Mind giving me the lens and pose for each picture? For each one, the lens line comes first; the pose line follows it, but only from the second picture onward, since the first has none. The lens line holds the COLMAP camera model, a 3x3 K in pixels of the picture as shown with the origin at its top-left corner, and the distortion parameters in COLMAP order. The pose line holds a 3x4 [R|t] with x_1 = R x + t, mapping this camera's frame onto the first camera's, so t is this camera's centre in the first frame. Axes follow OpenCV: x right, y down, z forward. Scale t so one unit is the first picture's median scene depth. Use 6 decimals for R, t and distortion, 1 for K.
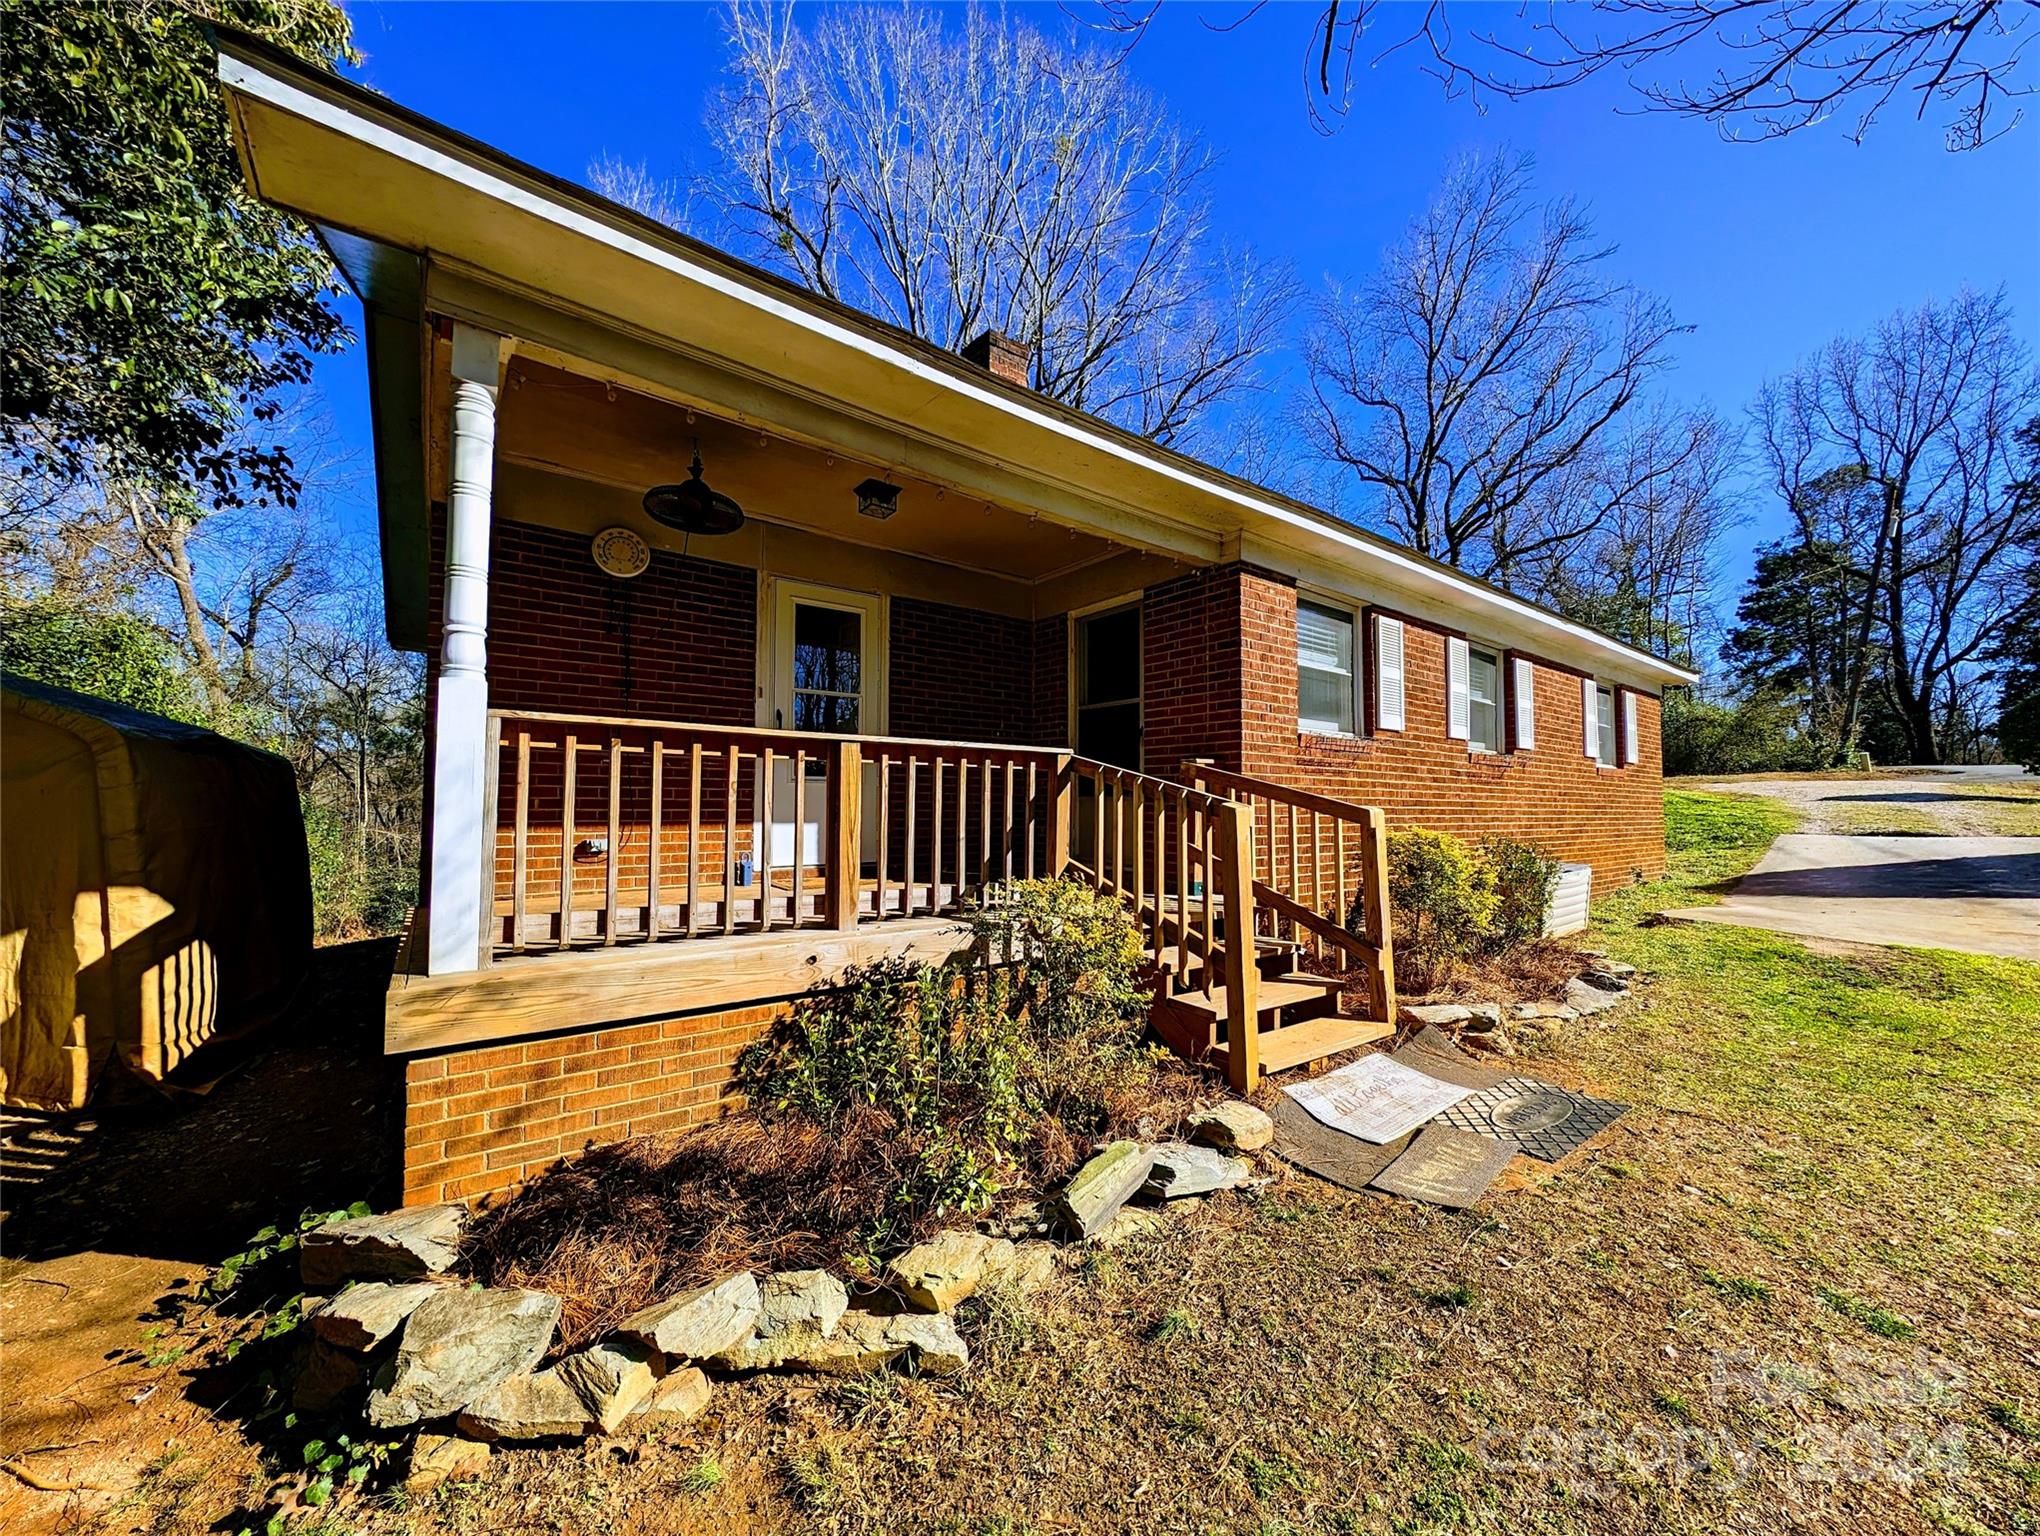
lens RADIAL K [[731.7, 0, 1011.4], [0, 731.7, 774.5], [0, 0, 1]] dist [0.001457, -0.000466]
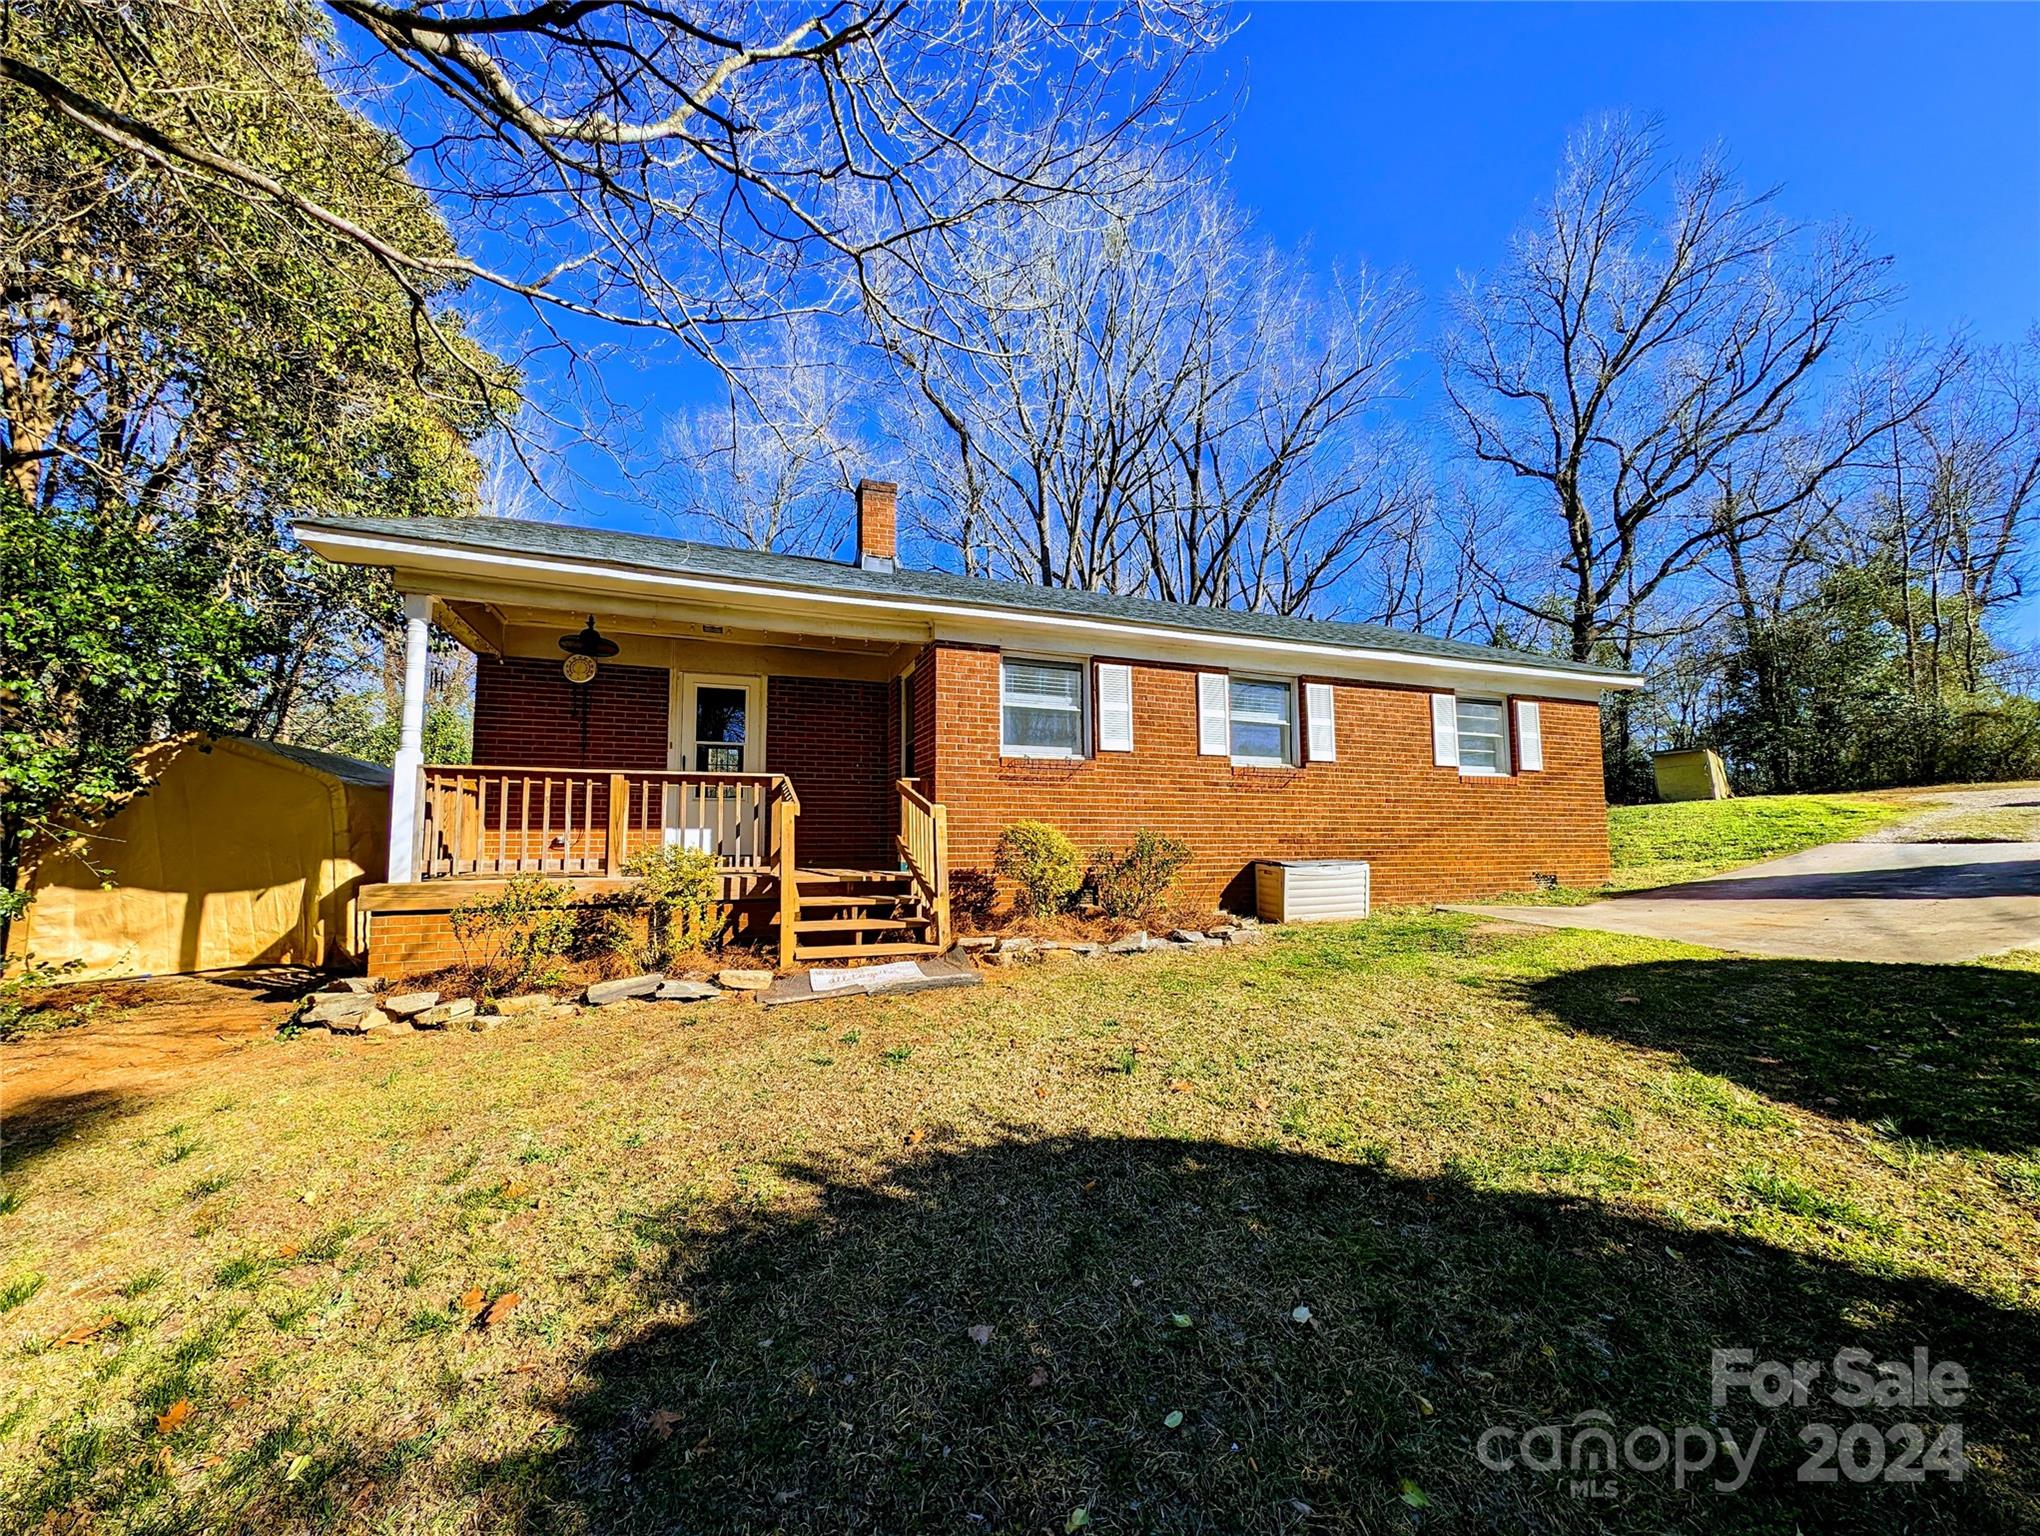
lens RADIAL K [[731.7, 0, 1032.8], [0, 731.7, 778.3], [0, 0, 1]] dist [0.001457, -0.000466]
pose [[0.962866, -0.032951, -0.267961, 0.817353], [0.022105, 0.998813, -0.043395, 0.043479], [0.269073, 0.035860, 0.962452, -0.305008]]
